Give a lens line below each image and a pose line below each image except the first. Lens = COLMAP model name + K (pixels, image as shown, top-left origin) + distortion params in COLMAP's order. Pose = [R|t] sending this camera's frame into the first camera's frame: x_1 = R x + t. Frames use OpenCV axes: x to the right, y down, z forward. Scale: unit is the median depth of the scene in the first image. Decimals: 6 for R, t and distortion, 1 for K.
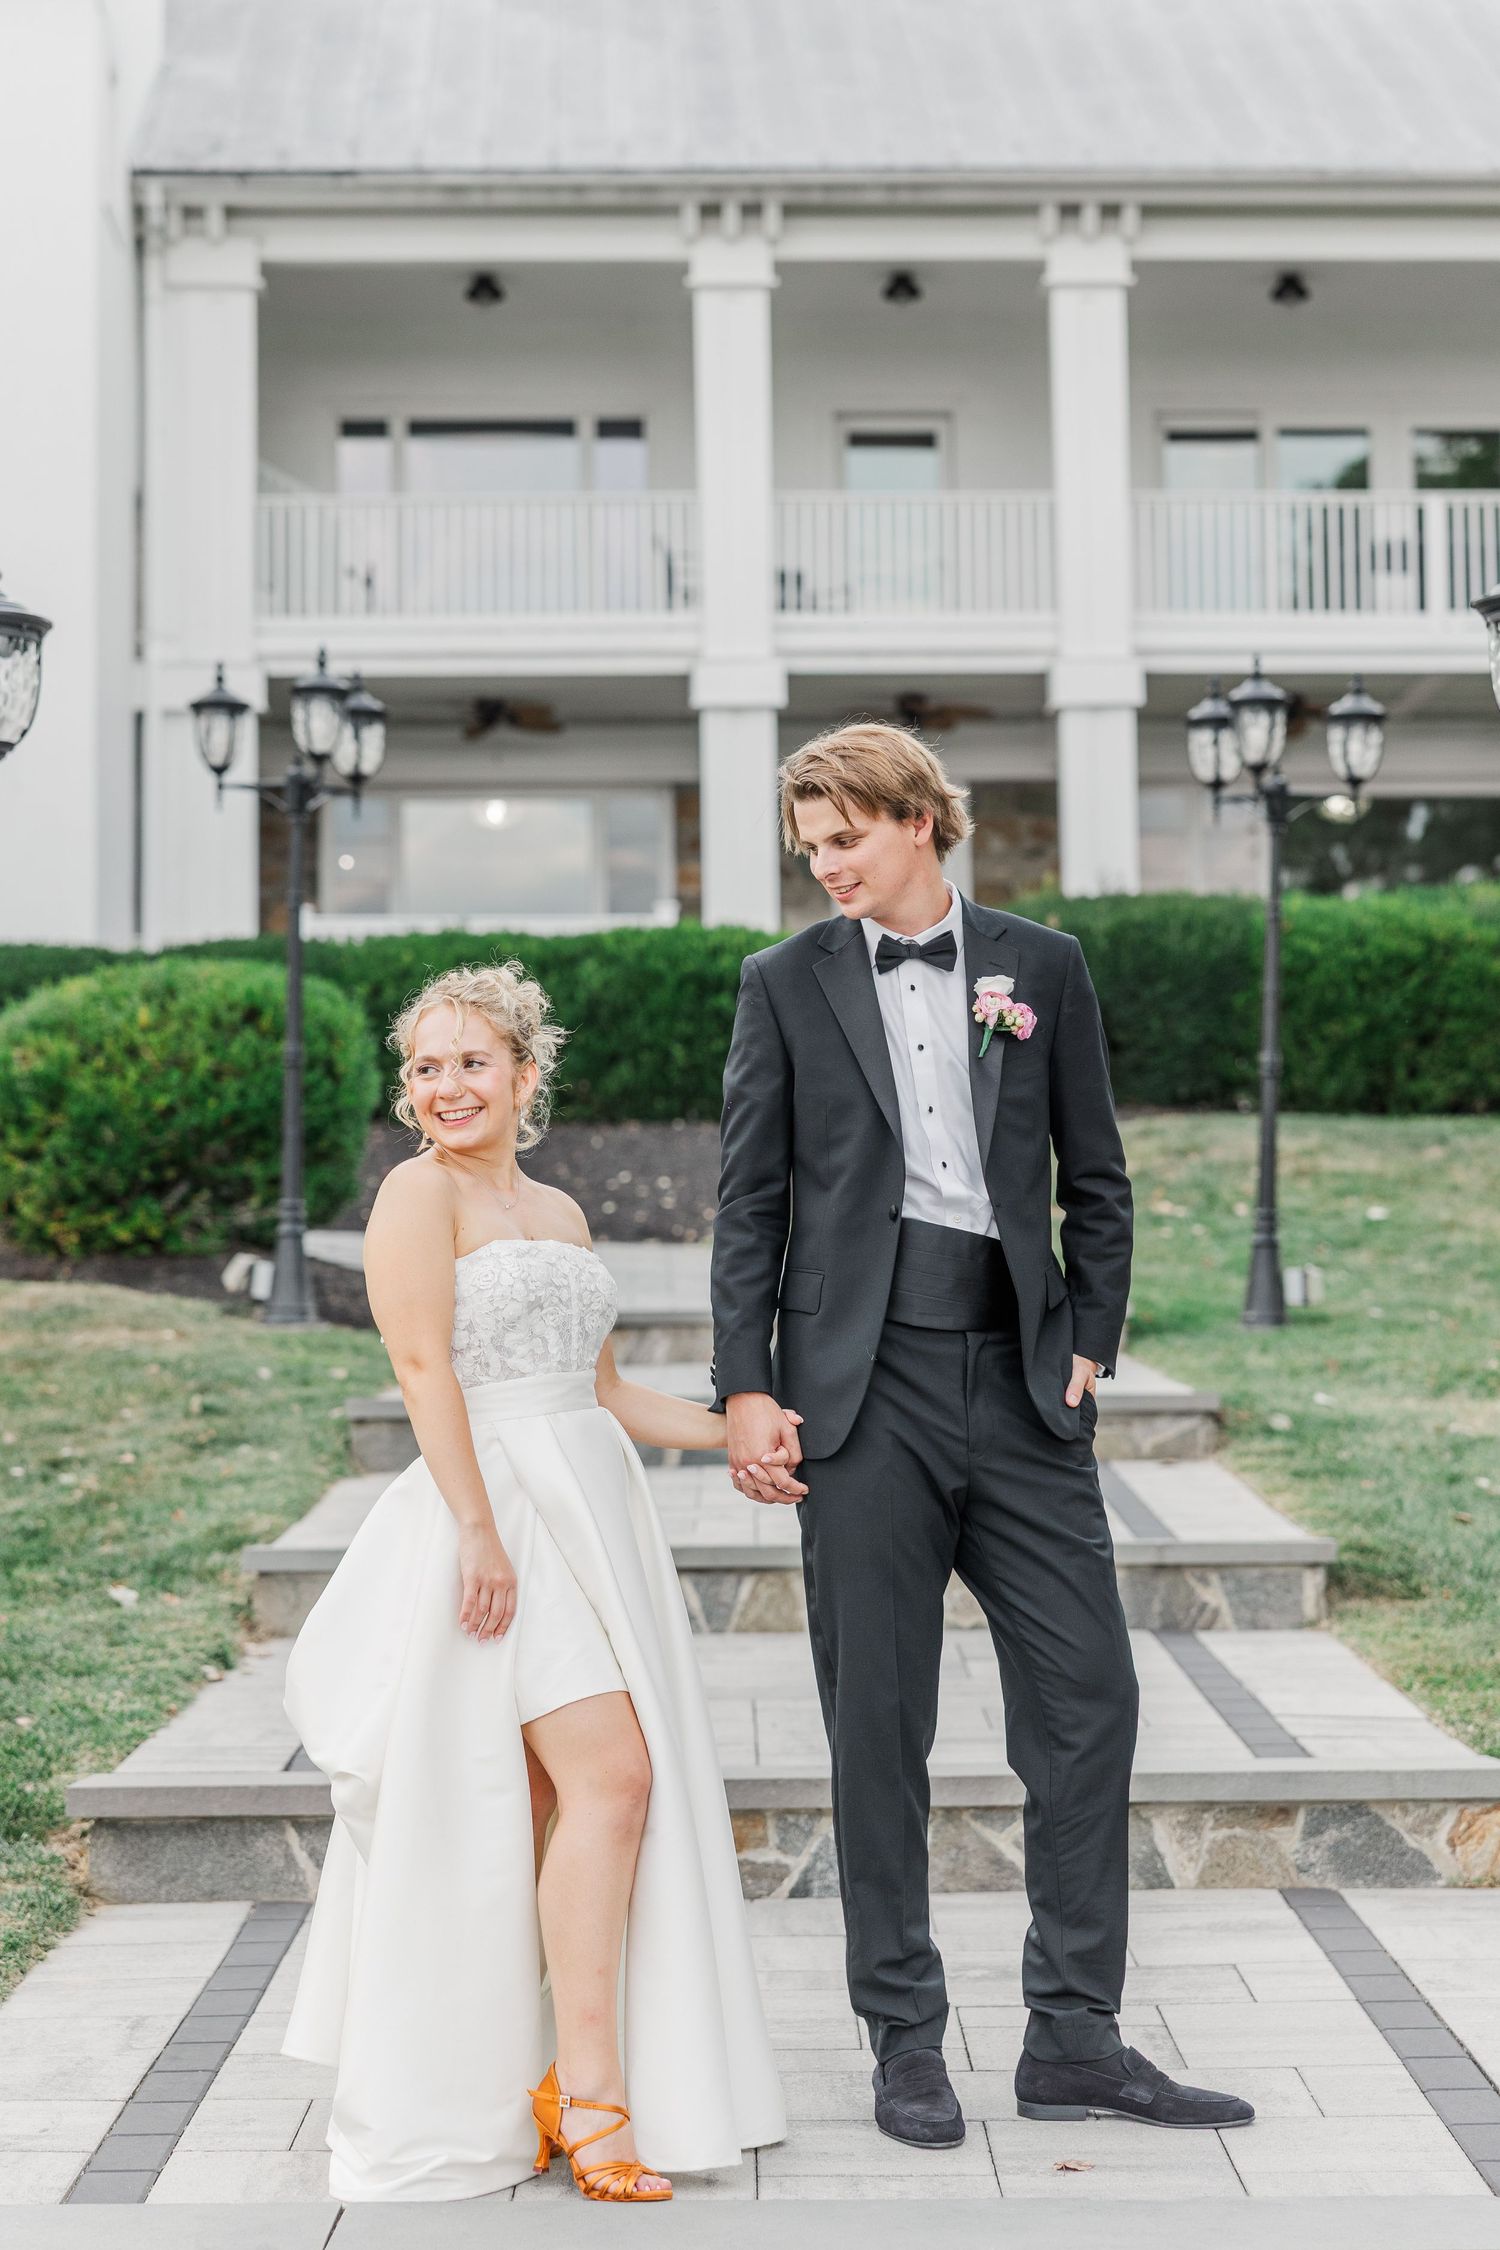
lens RADIAL K [[4682.7, 0, 750.0], [0, 4682.7, 1125.0], [0, 0, 1]] dist [-0.008102, 0.378835]
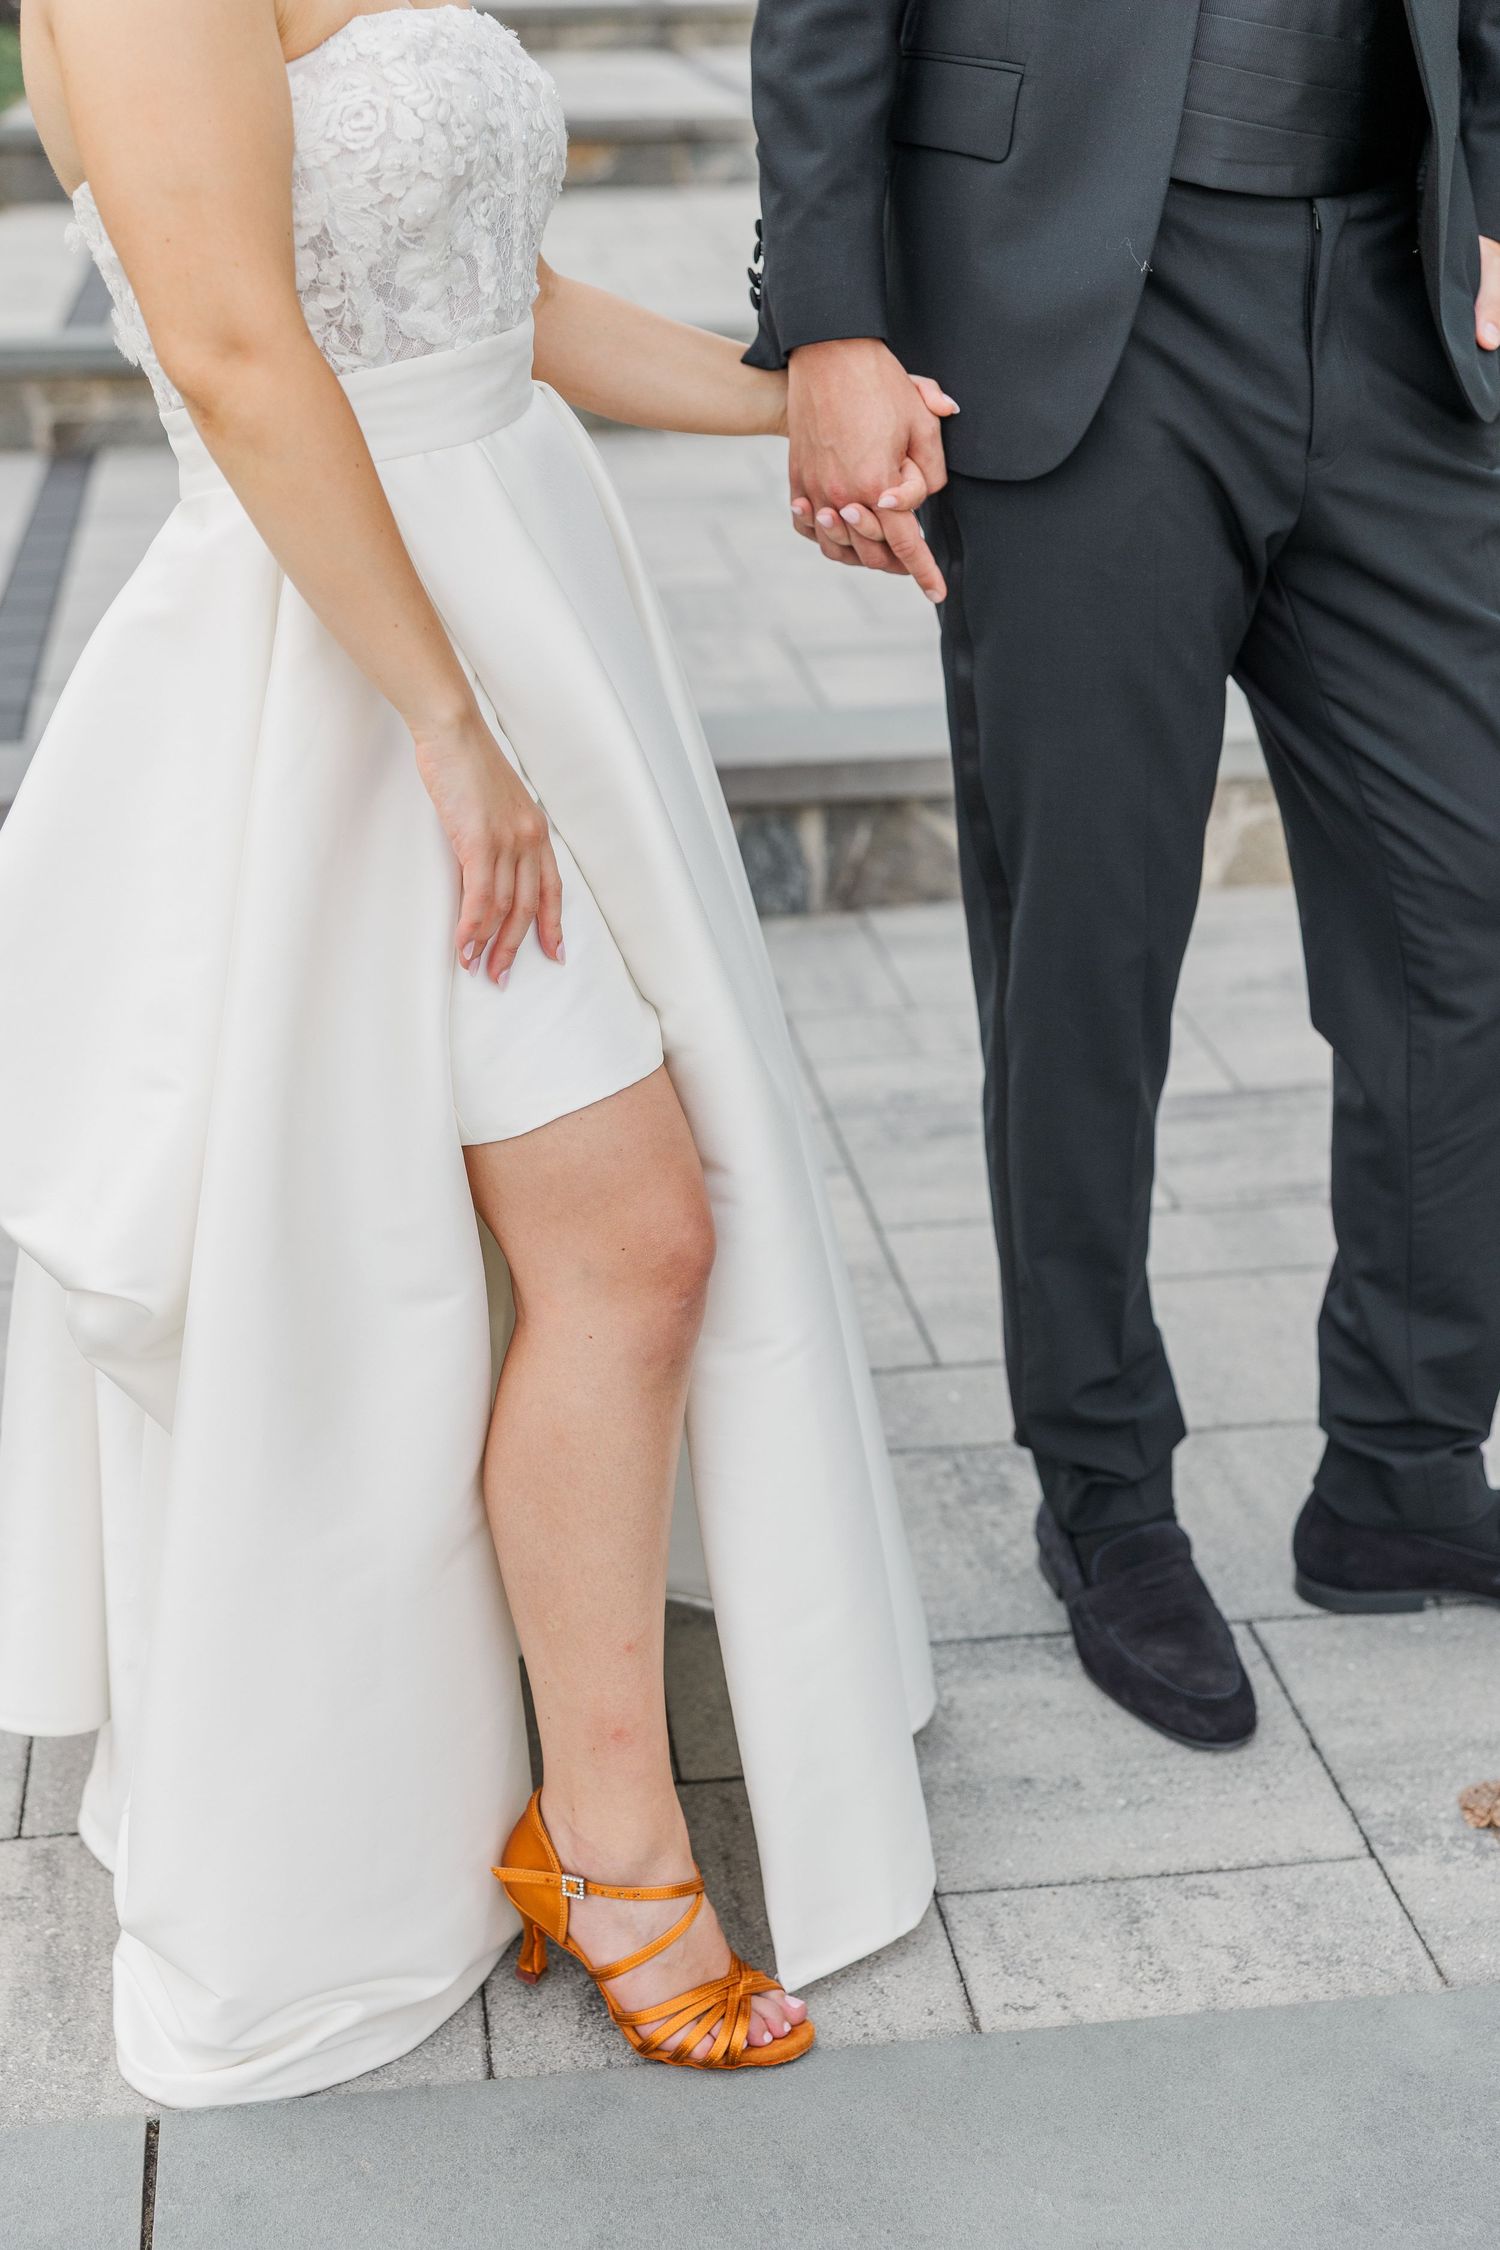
lens RADIAL K [[3134.5, 0, 834.5], [0, 3134.5, 1126.7], [0, 0, 1]] dist [0.109428, -0.006195]
pose [[0.986578, -0.057155, 0.152960, -0.056413], [-0.002700, 0.930903, 0.365257, 0.014459], [-0.163267, -0.360767, 0.918254, 0.678364]]
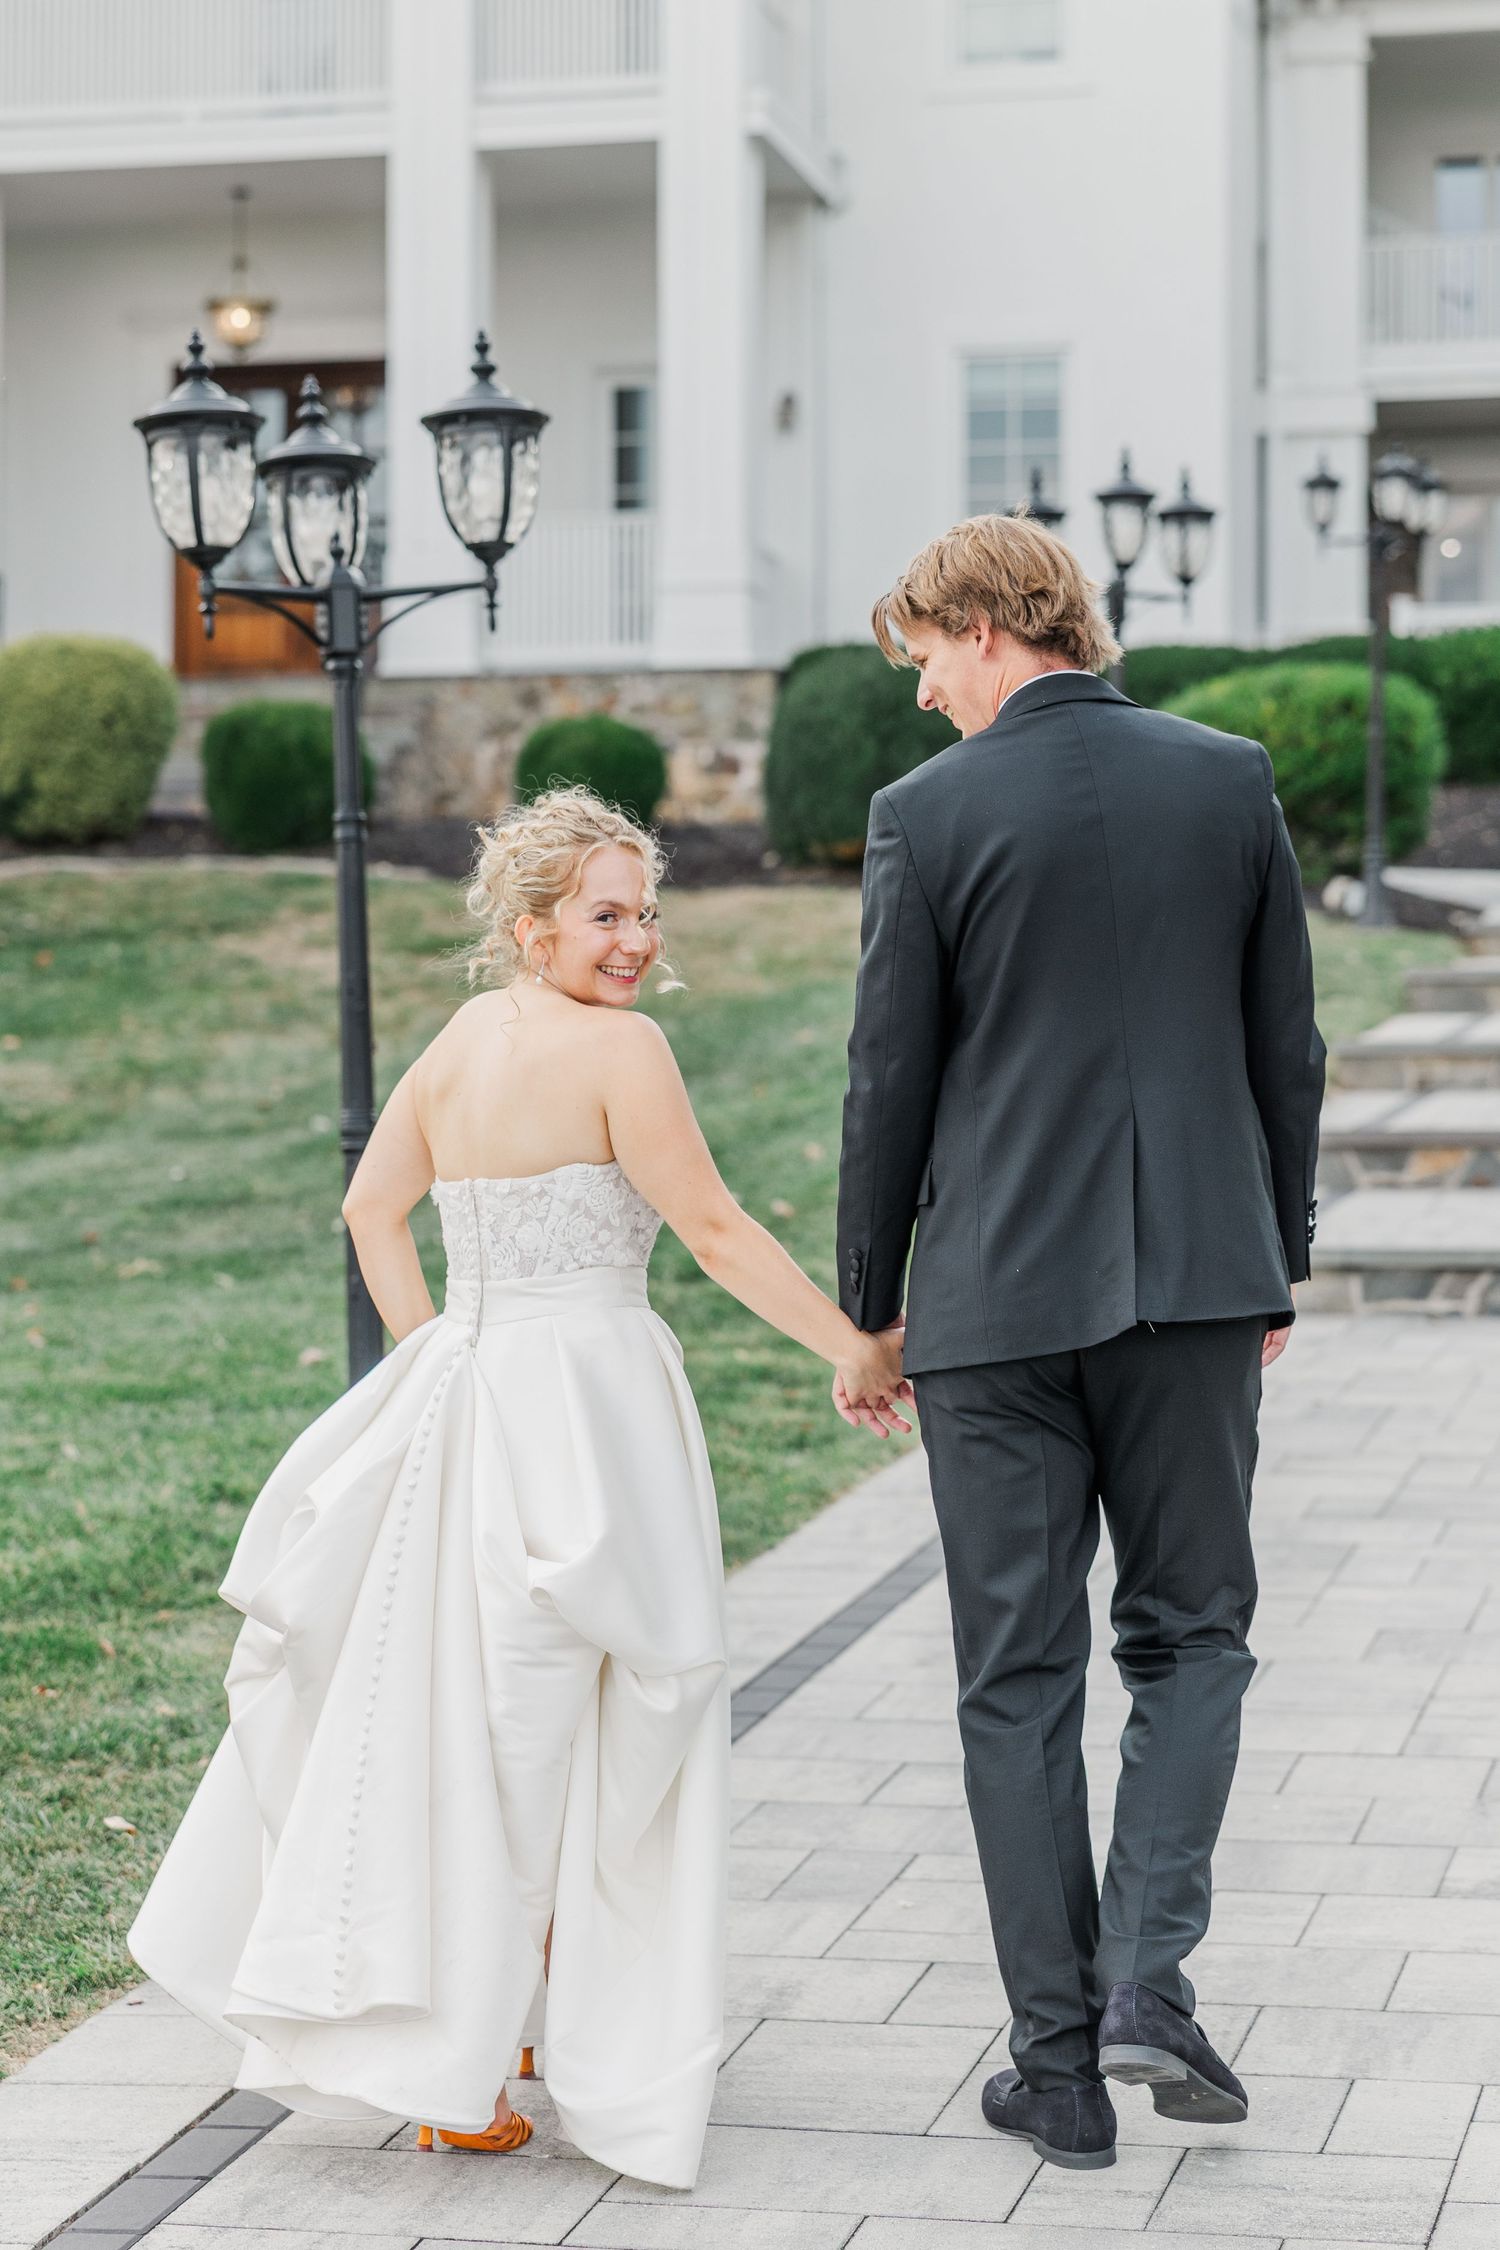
lens RADIAL K [[4682.7, 0, 750.0], [0, 4682.7, 1125.0], [0, 0, 1]] dist [-0.008102, 0.378835]
pose [[0.971795, 0.007230, -0.235716, 0.045440], [0.009084, 0.997640, 0.068053, 0.003642], [0.235651, -0.068275, 0.969436, -0.360178]]
